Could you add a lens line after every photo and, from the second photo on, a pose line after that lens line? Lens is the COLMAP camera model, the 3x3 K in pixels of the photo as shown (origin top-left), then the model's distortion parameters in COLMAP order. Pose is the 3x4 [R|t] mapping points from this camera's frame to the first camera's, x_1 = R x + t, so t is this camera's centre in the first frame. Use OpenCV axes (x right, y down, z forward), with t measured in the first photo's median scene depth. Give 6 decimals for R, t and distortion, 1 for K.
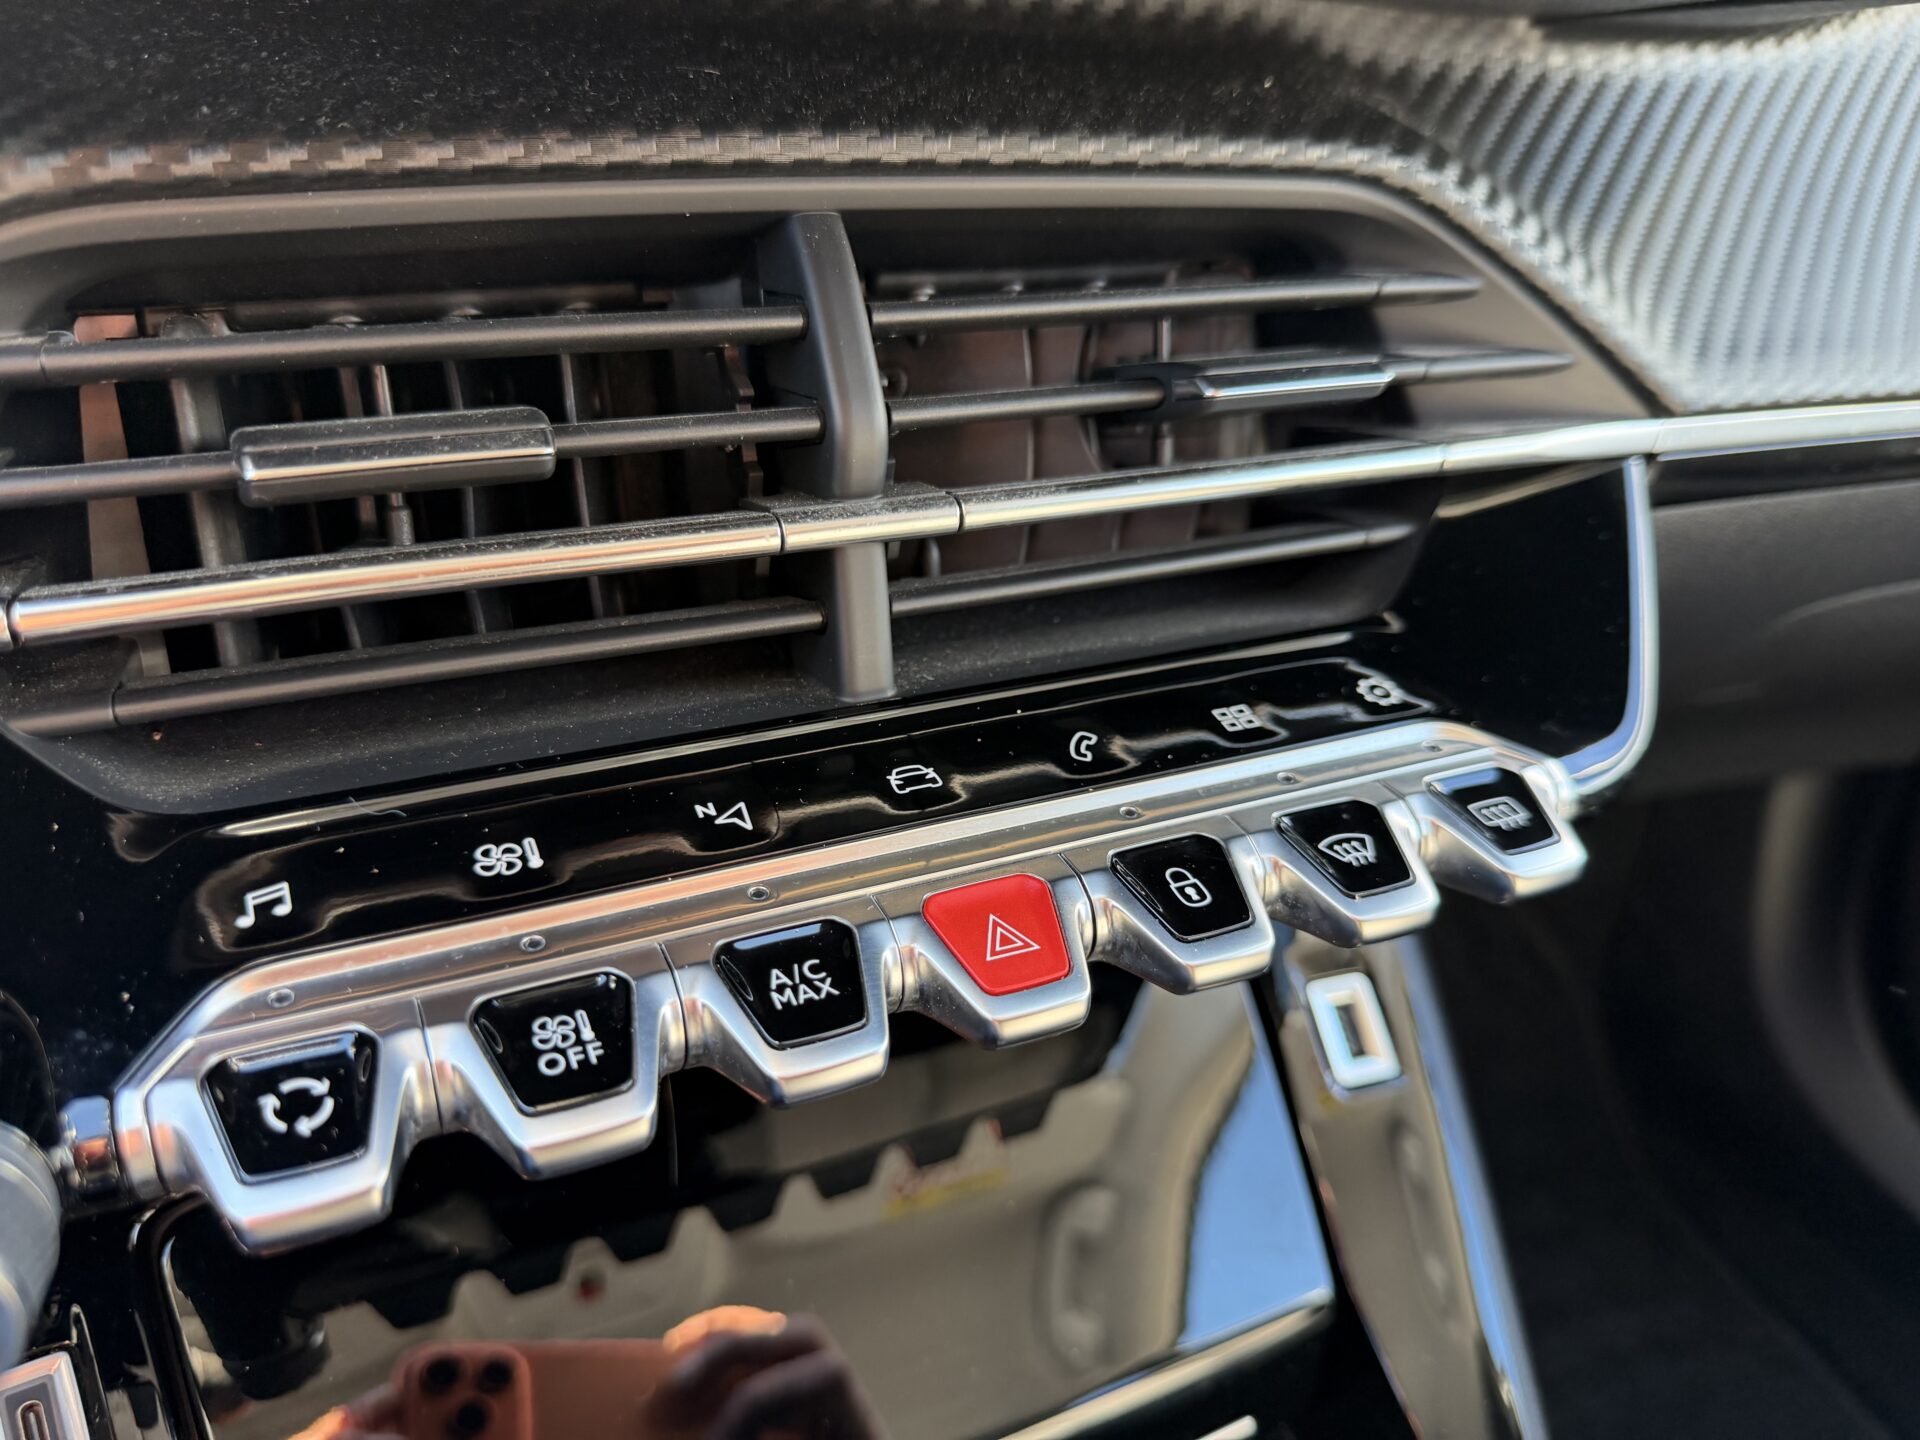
lens RADIAL K [[1362.9, 0, 961.2], [0, 1362.9, 722.5], [0, 0, 1]] dist [-0.009114, -0.008112]
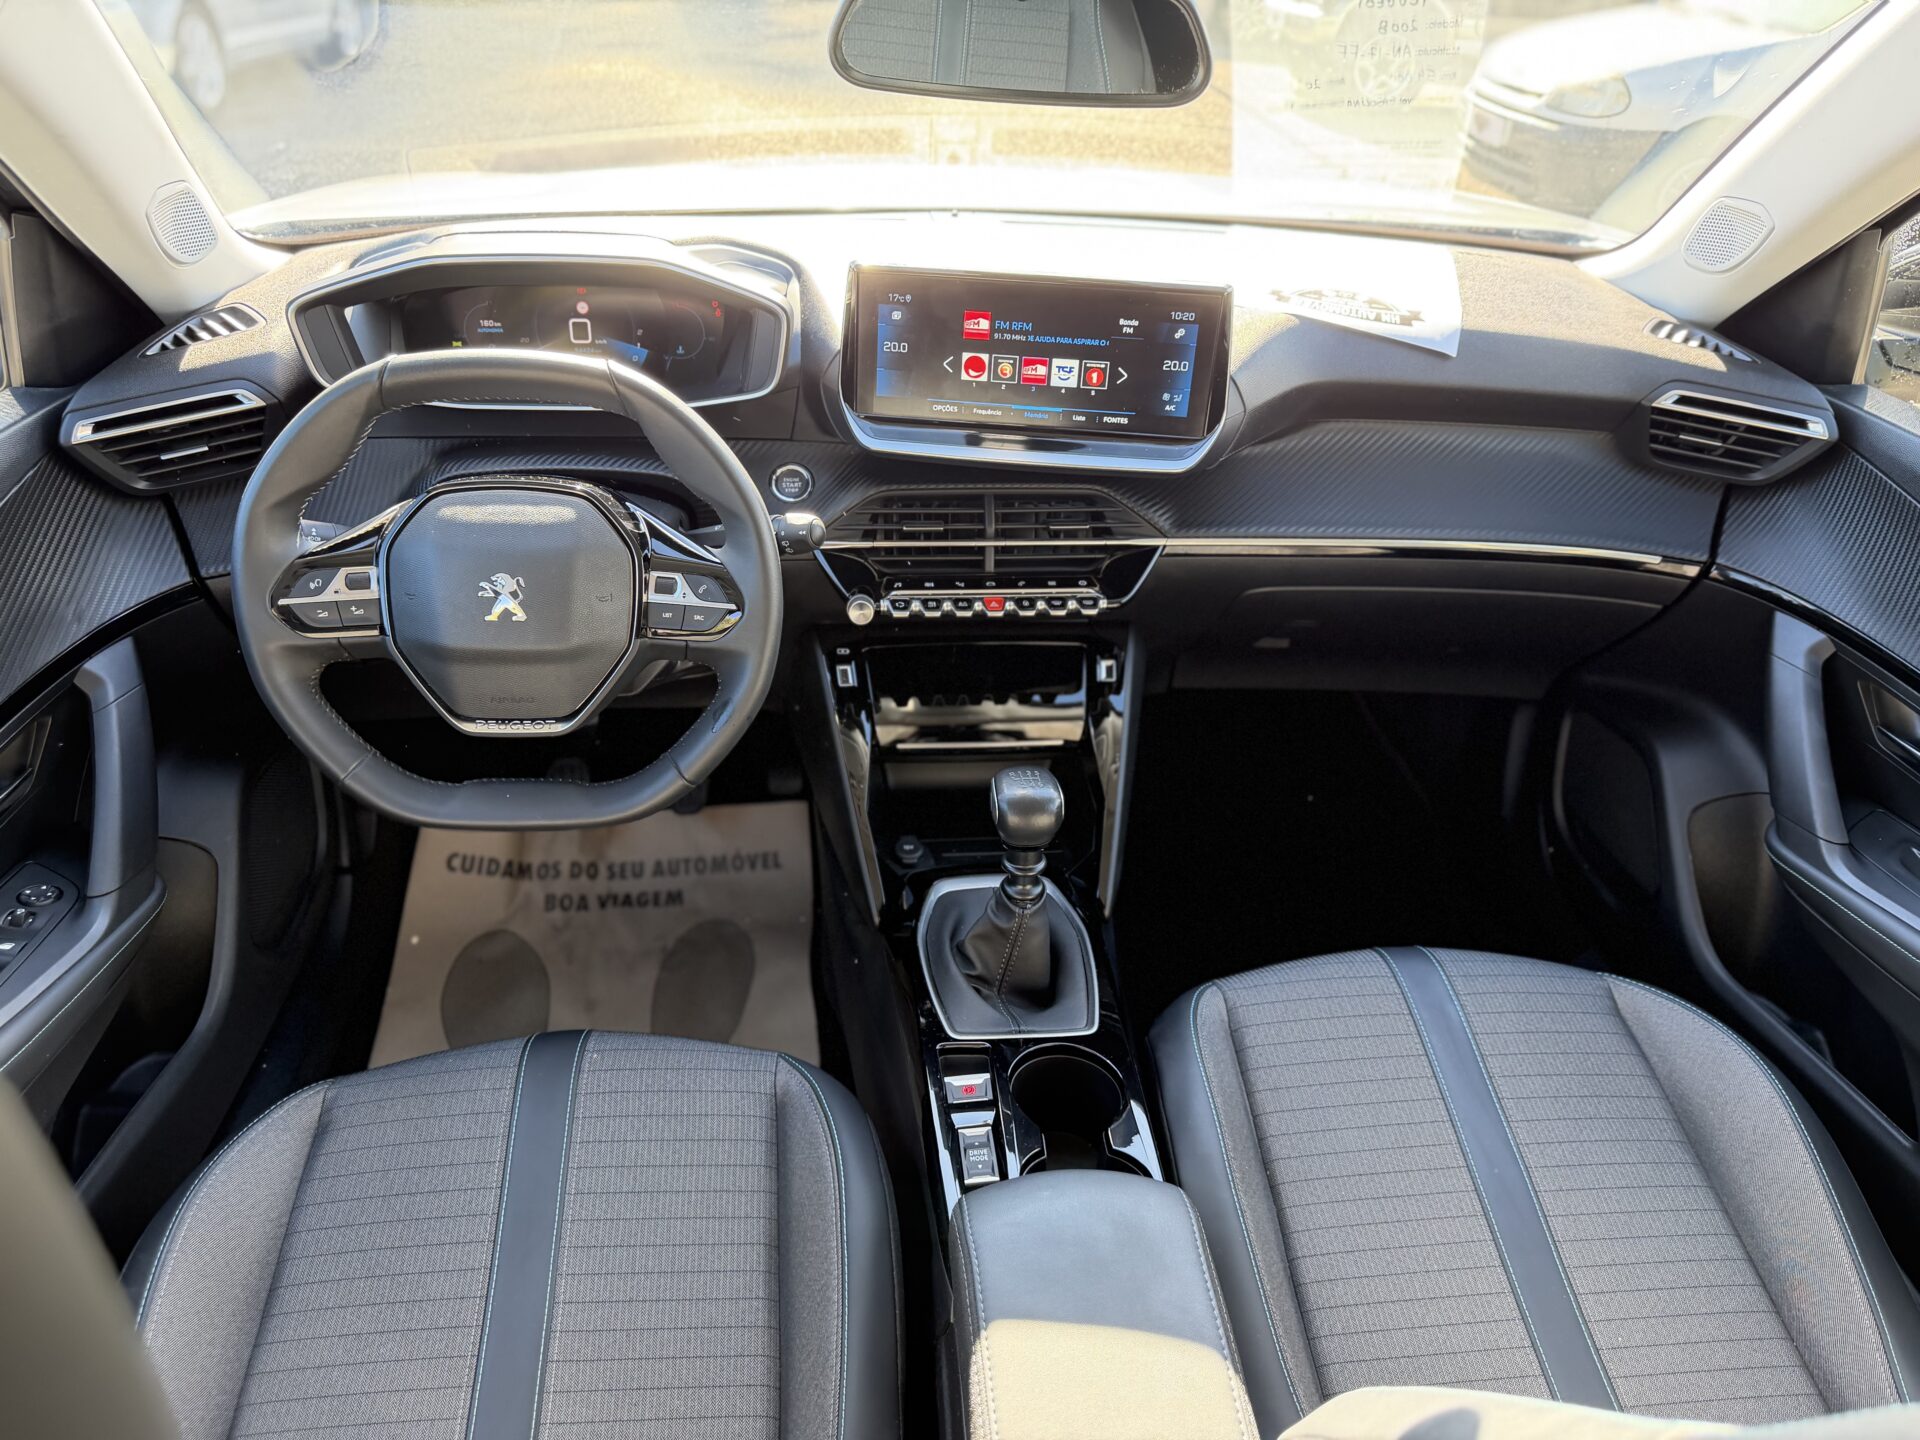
lens RADIAL K [[1362.9, 0, 960.6], [0, 1362.9, 720.5], [0, 0, 1]] dist [-0.009114, -0.008112]
pose [[0.940404, 0.134070, -0.312516, 1.909604], [-0.144635, 0.989427, -0.010762, 0.763429], [0.307769, 0.055321, 0.949851, -5.056014]]
